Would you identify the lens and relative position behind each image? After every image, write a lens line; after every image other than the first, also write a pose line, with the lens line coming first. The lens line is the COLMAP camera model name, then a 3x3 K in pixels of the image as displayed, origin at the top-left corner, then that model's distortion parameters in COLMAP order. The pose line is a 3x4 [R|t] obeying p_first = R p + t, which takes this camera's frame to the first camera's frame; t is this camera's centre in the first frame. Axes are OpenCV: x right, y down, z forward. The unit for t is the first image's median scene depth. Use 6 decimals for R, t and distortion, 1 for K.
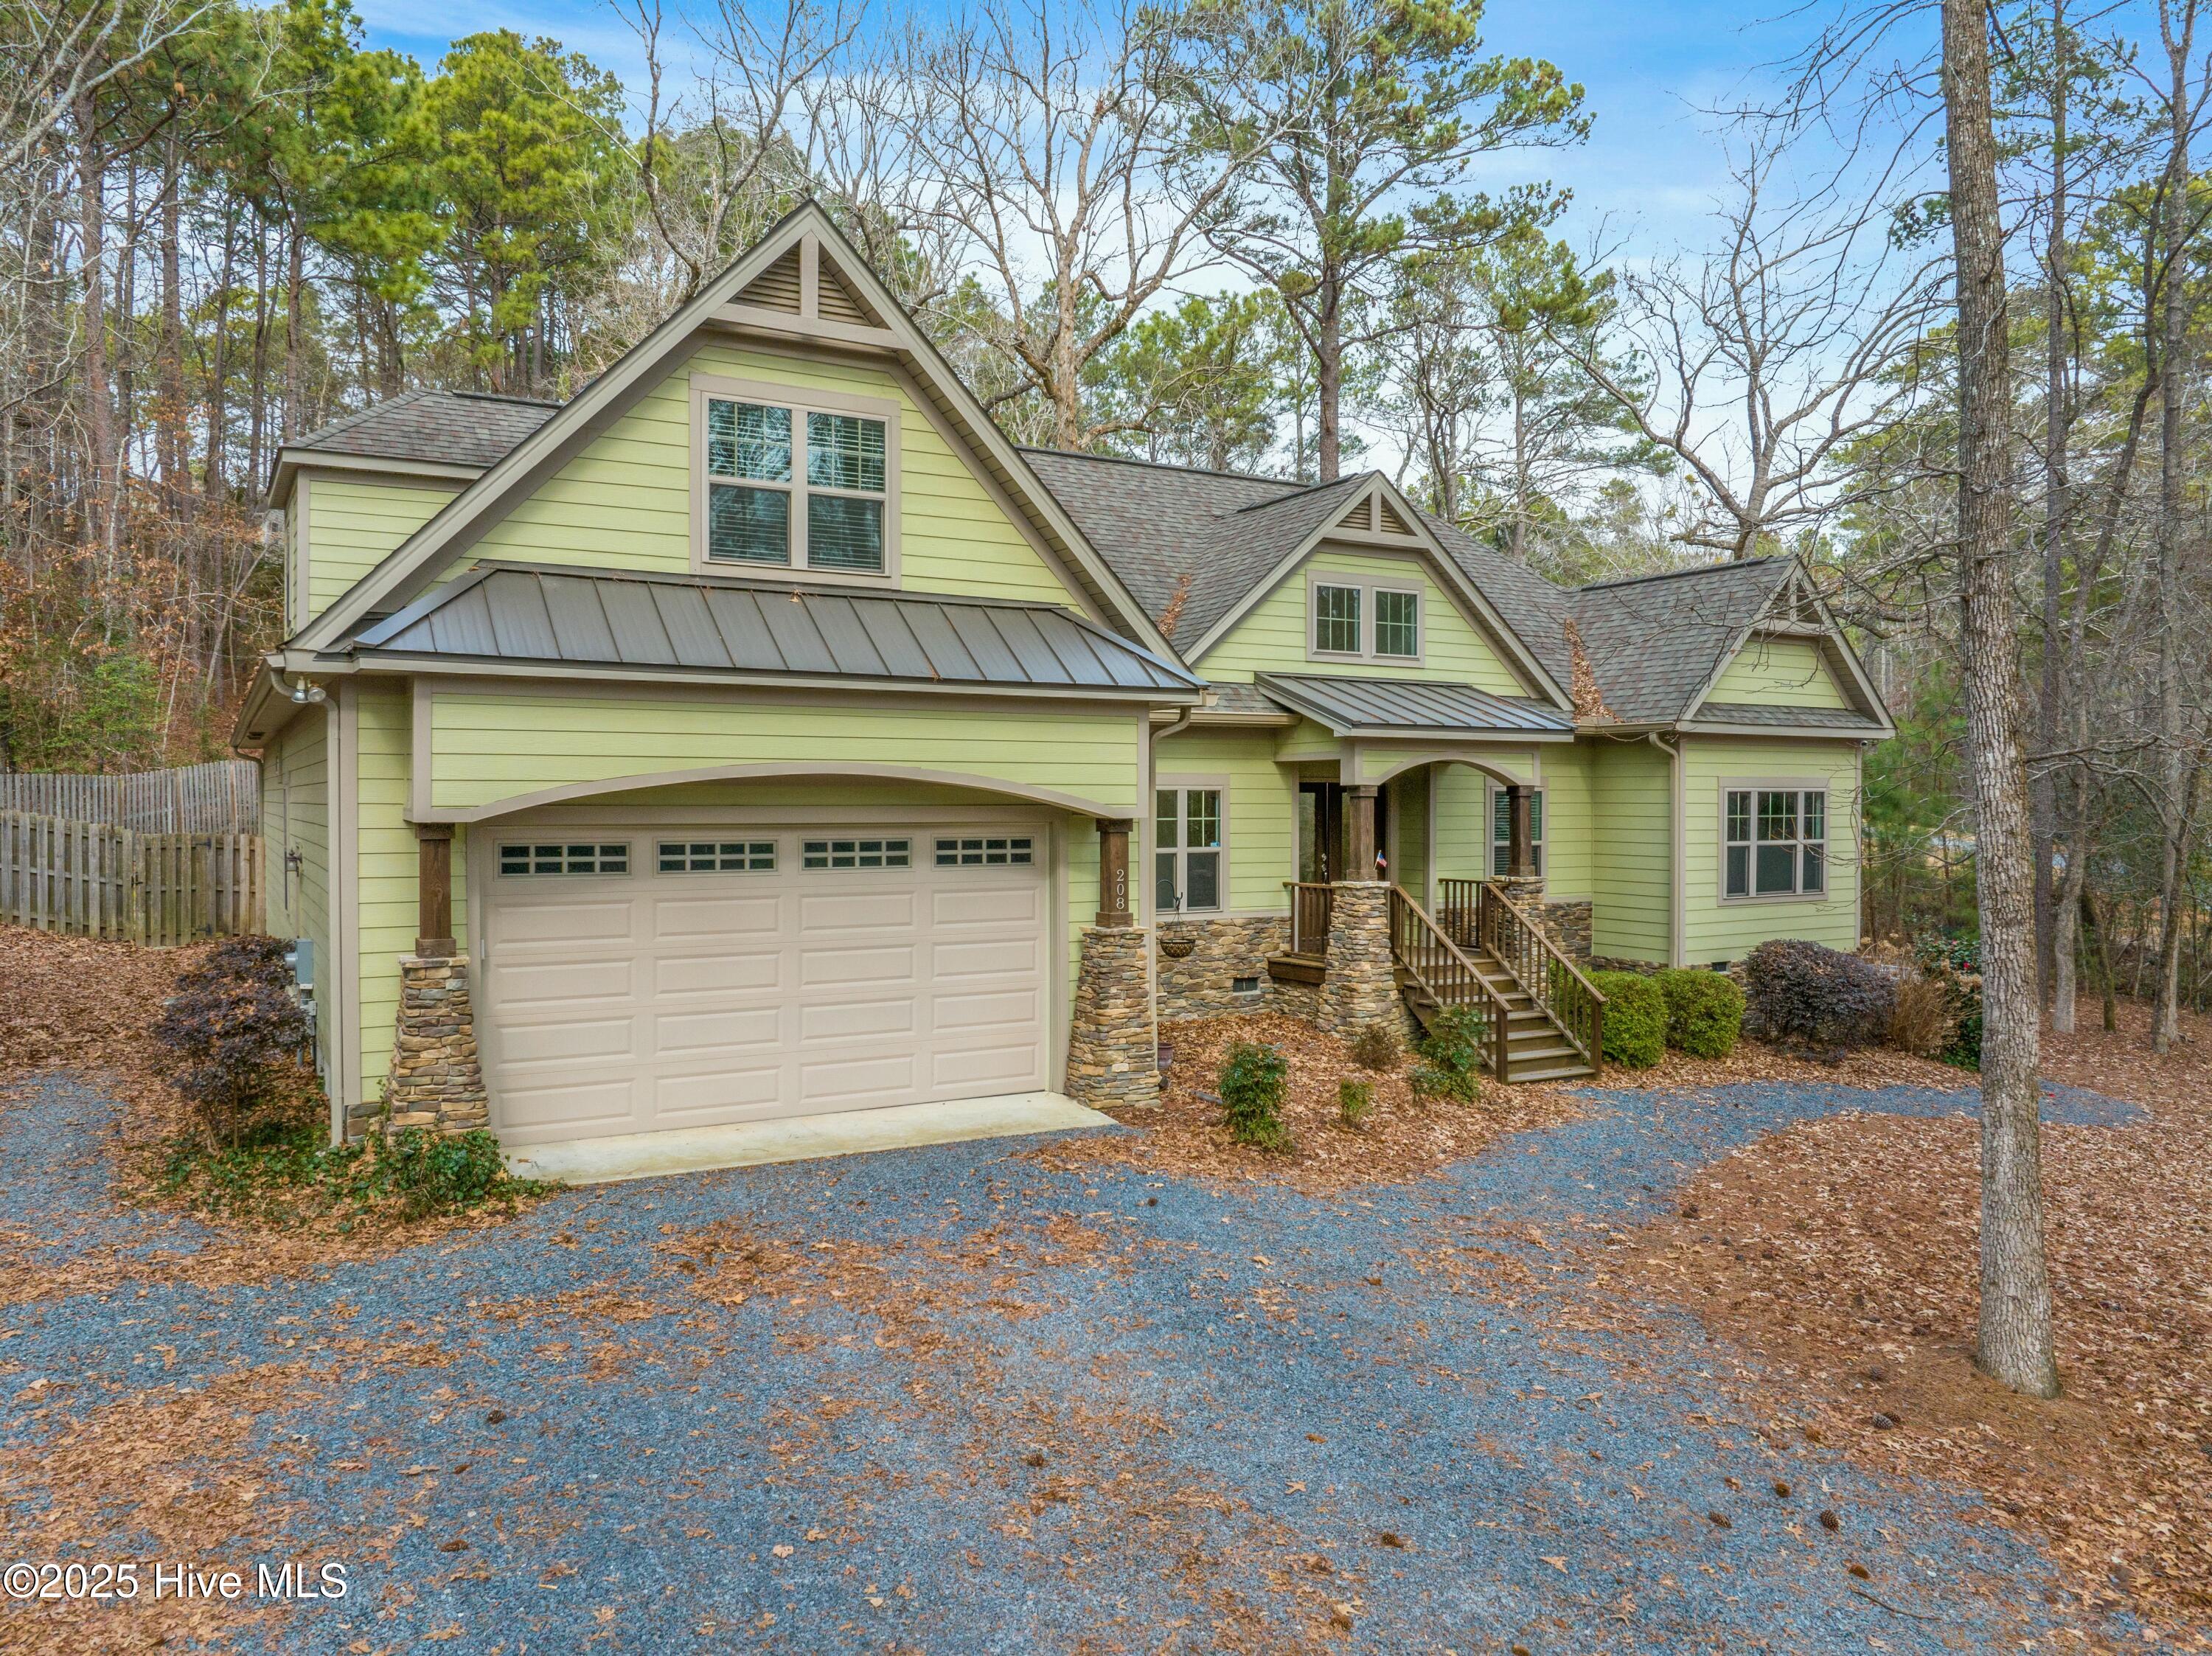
lens RADIAL K [[1515.1, 0, 1106.0], [0, 1515.1, 828.0], [0, 0, 1]] dist [-0.002398, -0.000295]
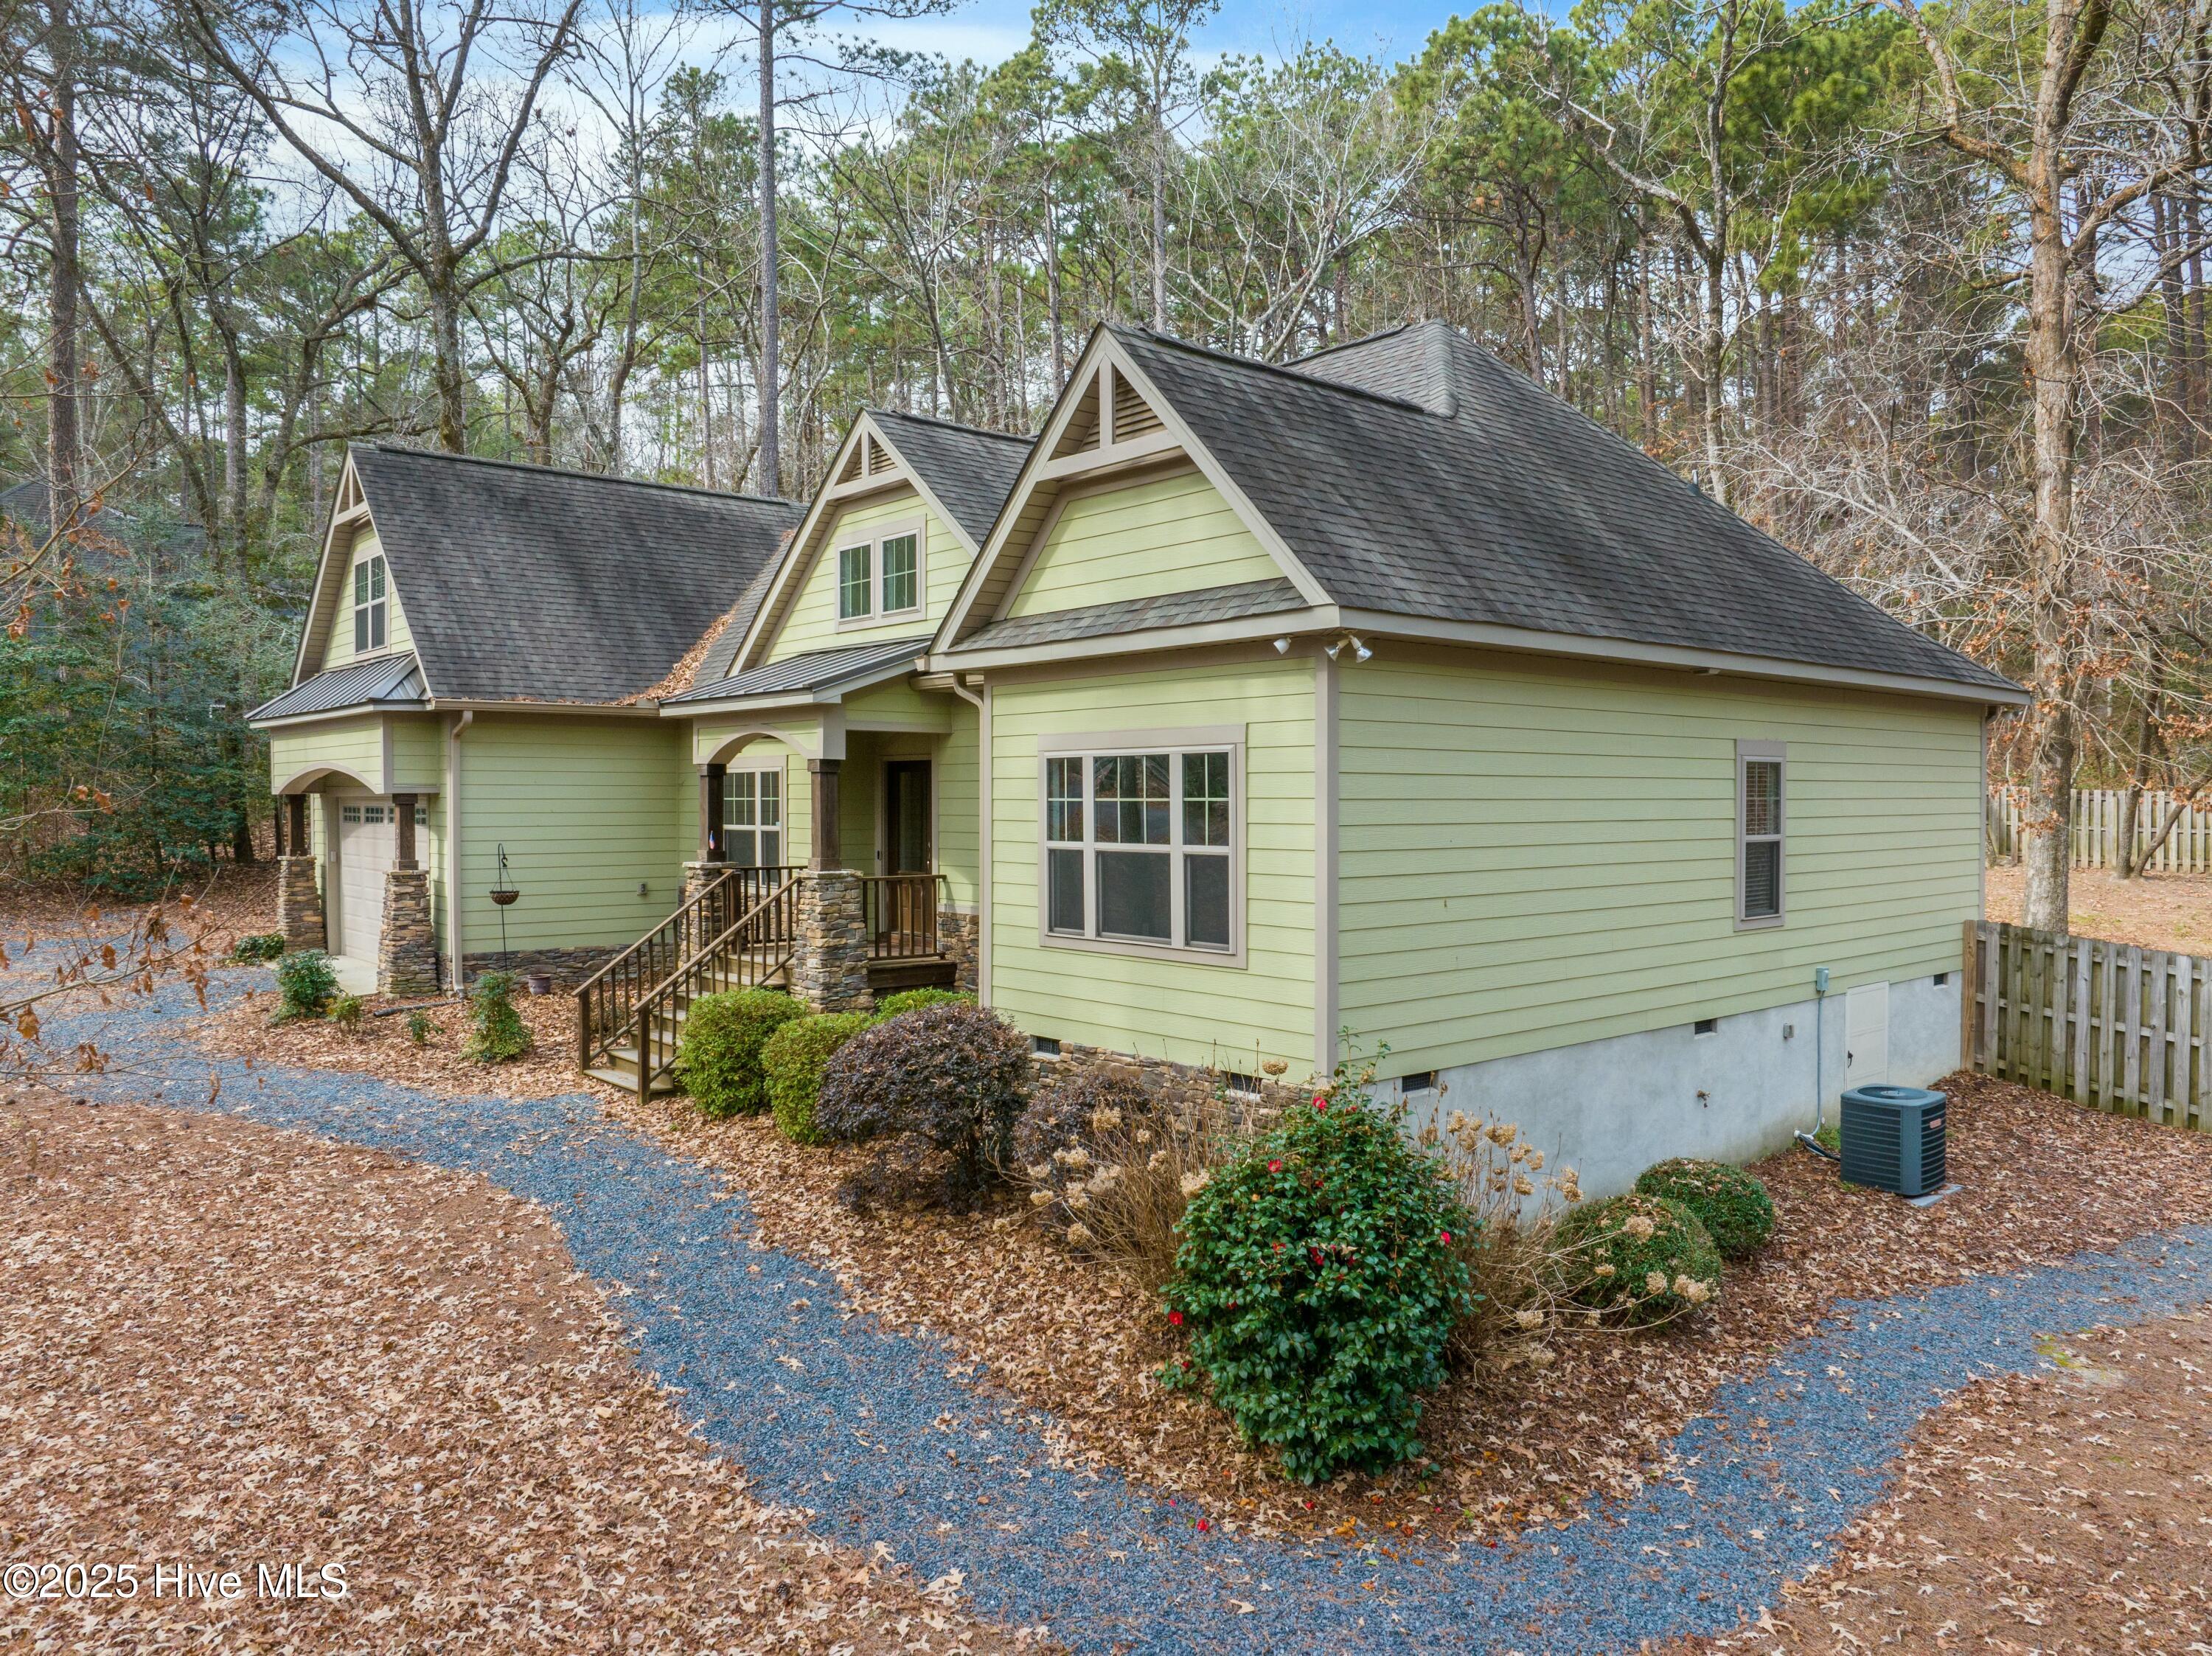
lens RADIAL K [[1515.1, 0, 1106.0], [0, 1515.1, 828.0], [0, 0, 1]] dist [-0.002398, -0.000295]
pose [[0.184029, 0.019109, -0.982735, 1.004203], [-0.020018, 0.999677, 0.015690, -0.005978], [0.982717, 0.016785, 0.184352, 0.907967]]
